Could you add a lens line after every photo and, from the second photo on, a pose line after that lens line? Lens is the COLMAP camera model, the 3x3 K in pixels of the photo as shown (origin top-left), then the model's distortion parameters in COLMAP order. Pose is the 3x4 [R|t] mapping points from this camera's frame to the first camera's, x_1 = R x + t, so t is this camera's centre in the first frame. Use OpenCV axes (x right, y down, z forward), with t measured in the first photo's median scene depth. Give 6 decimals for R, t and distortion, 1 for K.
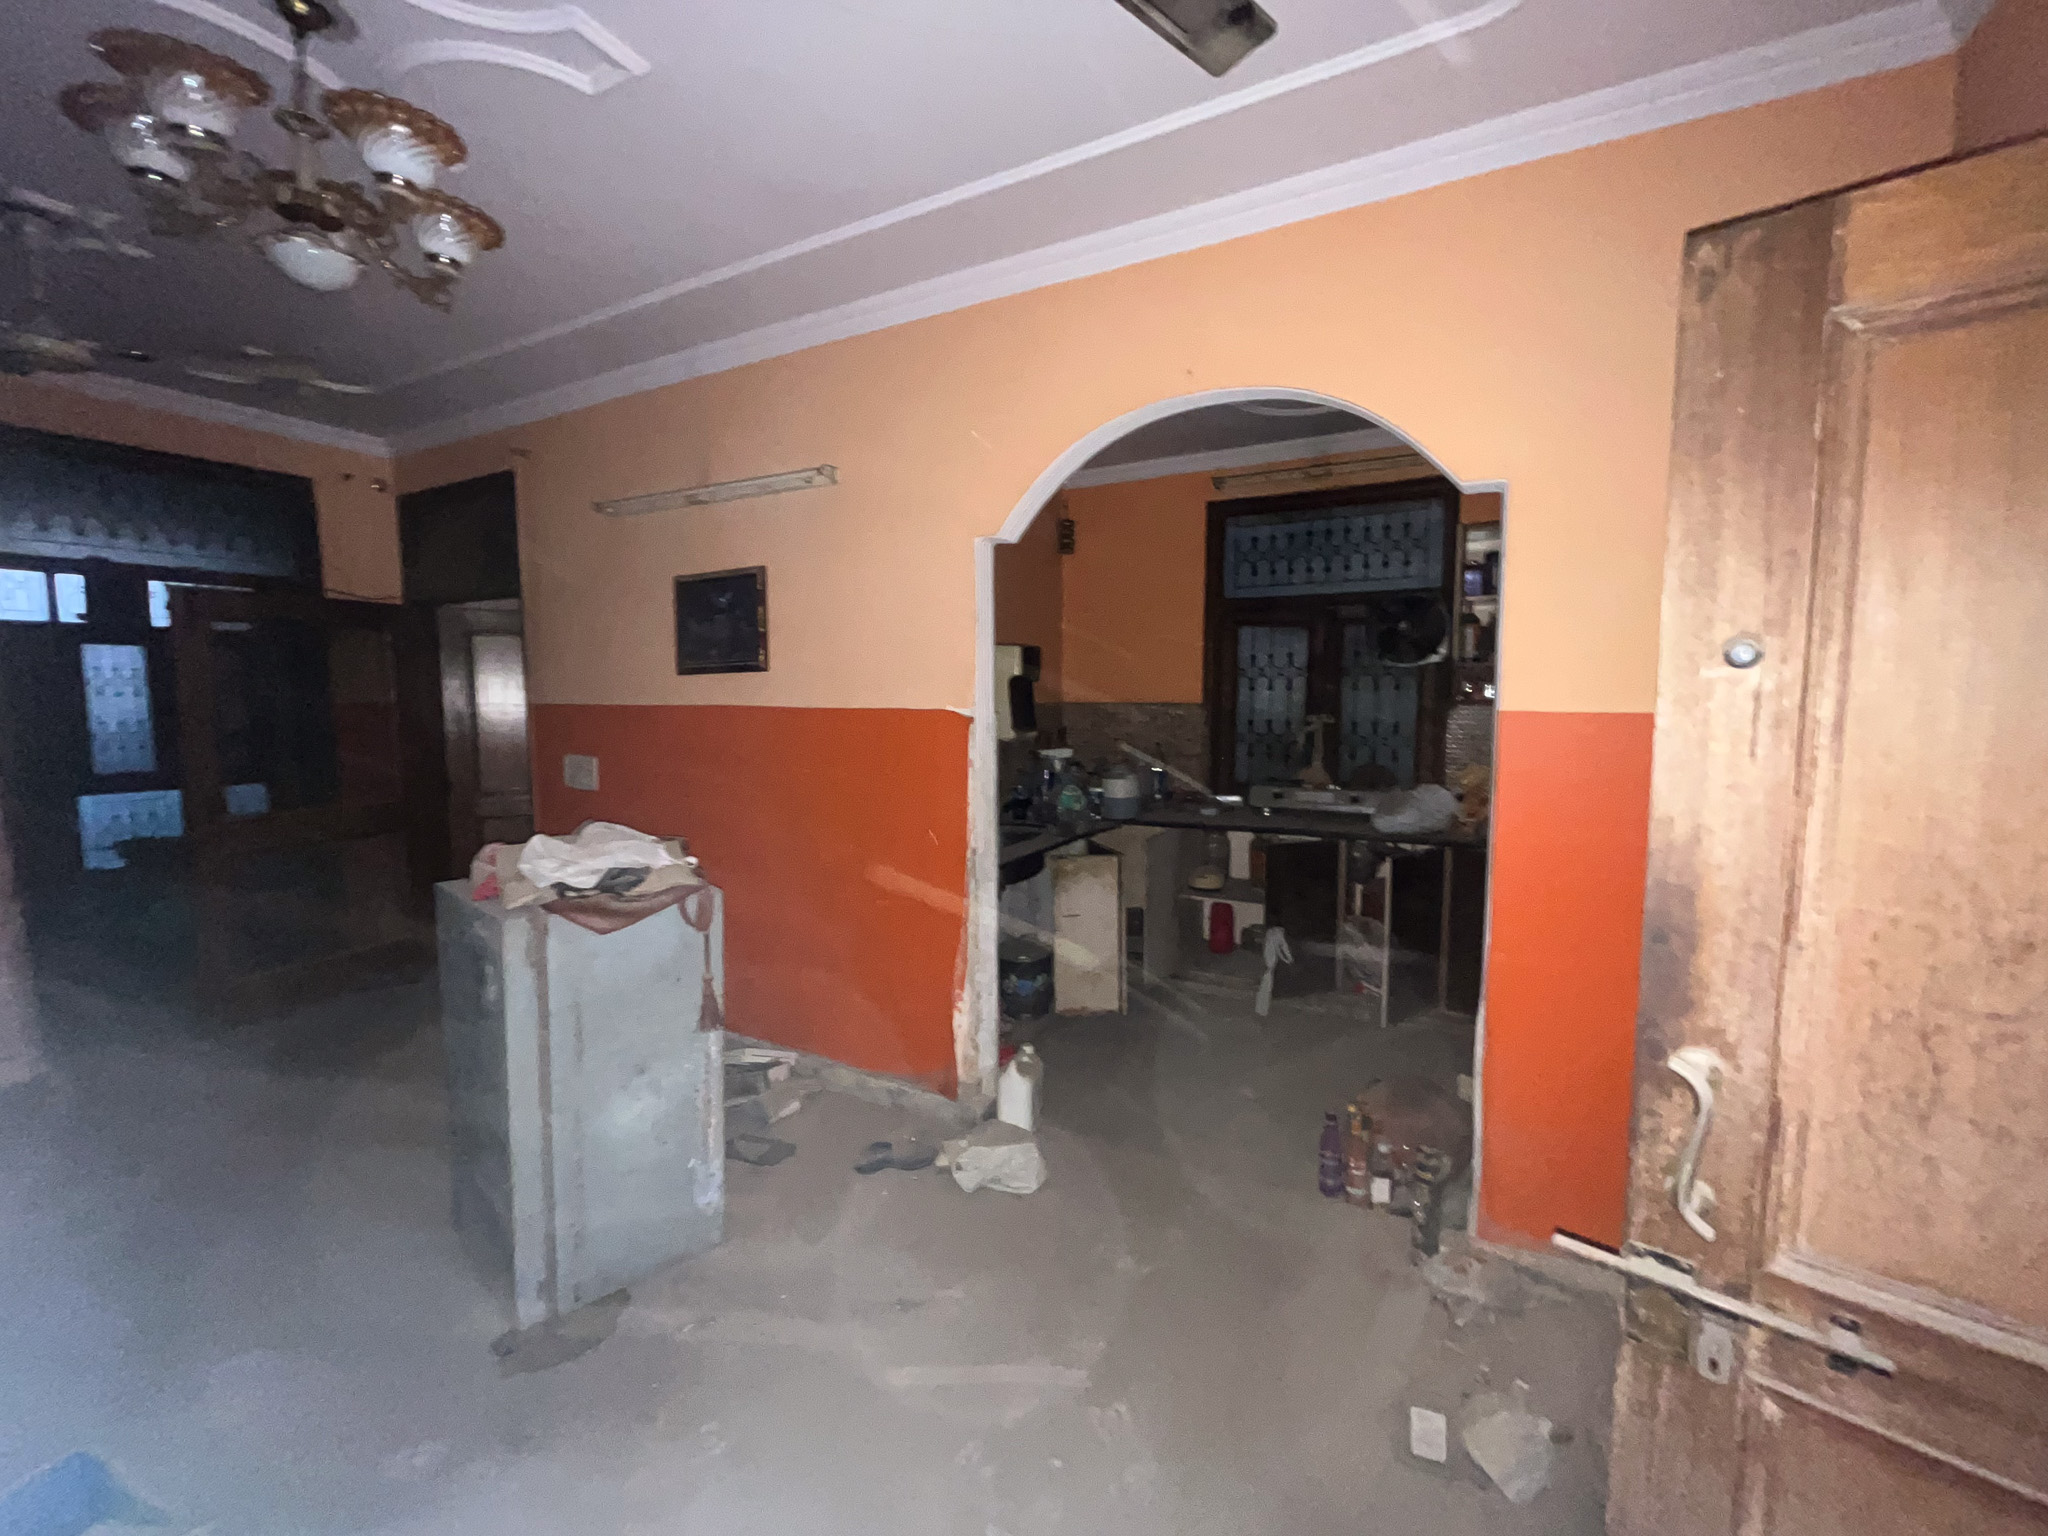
lens RADIAL K [[828.1, 0, 1024.0], [0, 828.1, 768.0], [0, 0, 1]] dist [0.001834, 0.000249]
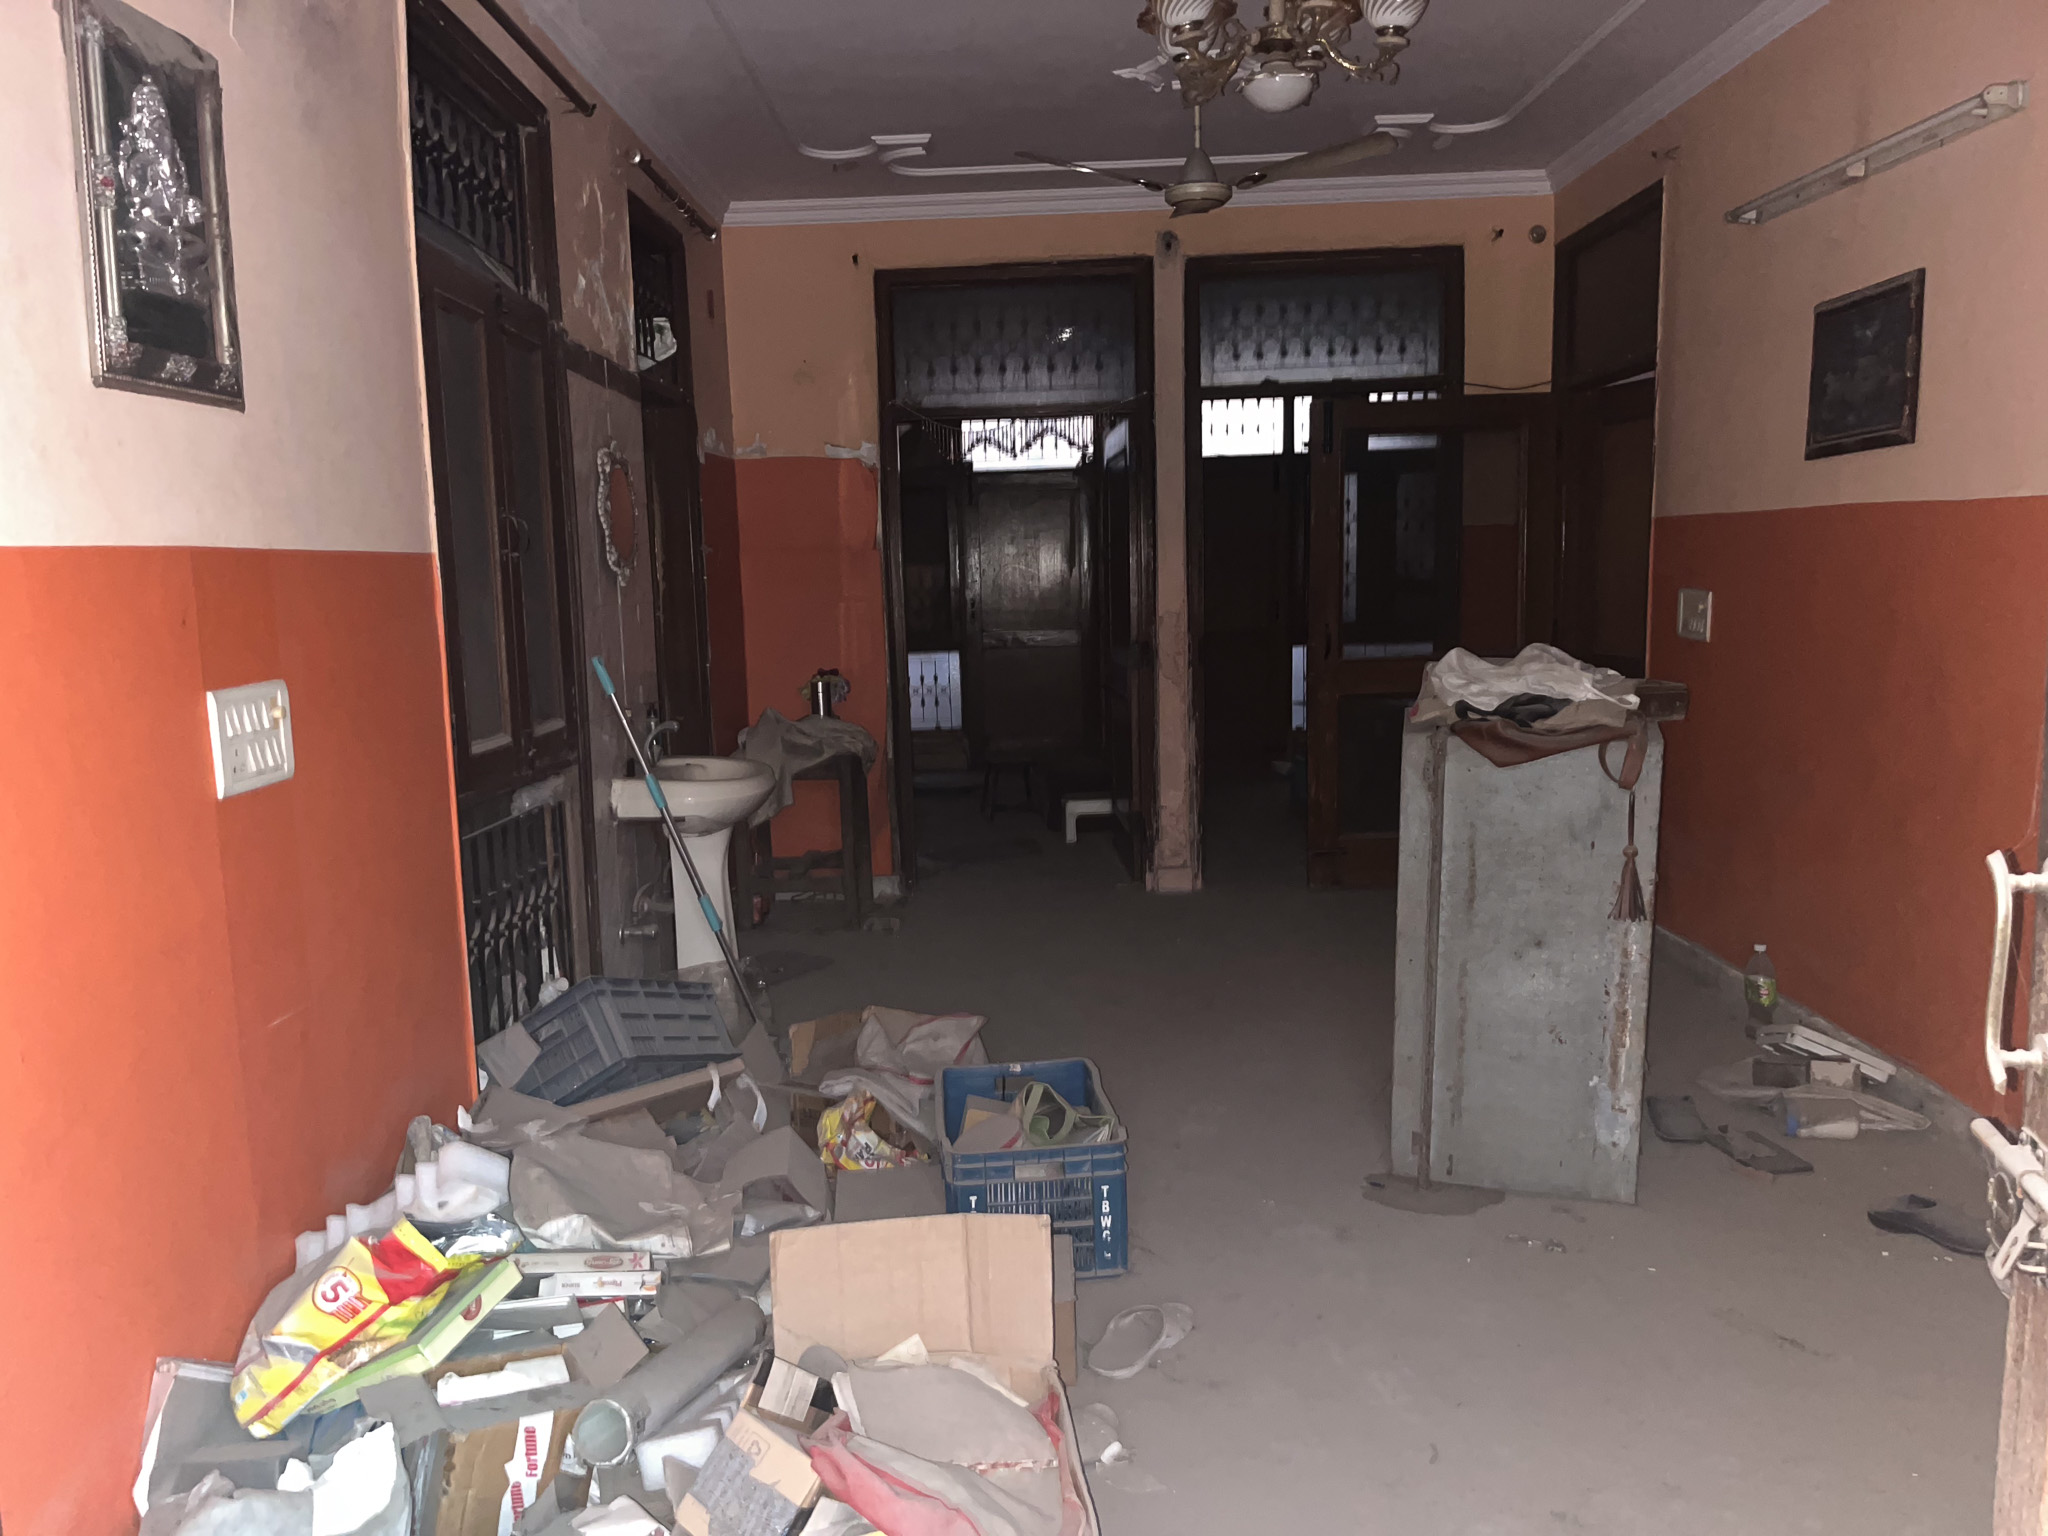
lens RADIAL K [[1554.5, 0, 1024.0], [0, 1554.5, 768.0], [0, 0, 1]] dist [-0.004846, -0.008345]
pose [[0.481596, 0.103113, -0.870306, 0.588629], [-0.047384, 0.994665, 0.091626, 0.070324], [0.875111, -0.002888, 0.483913, -0.187059]]
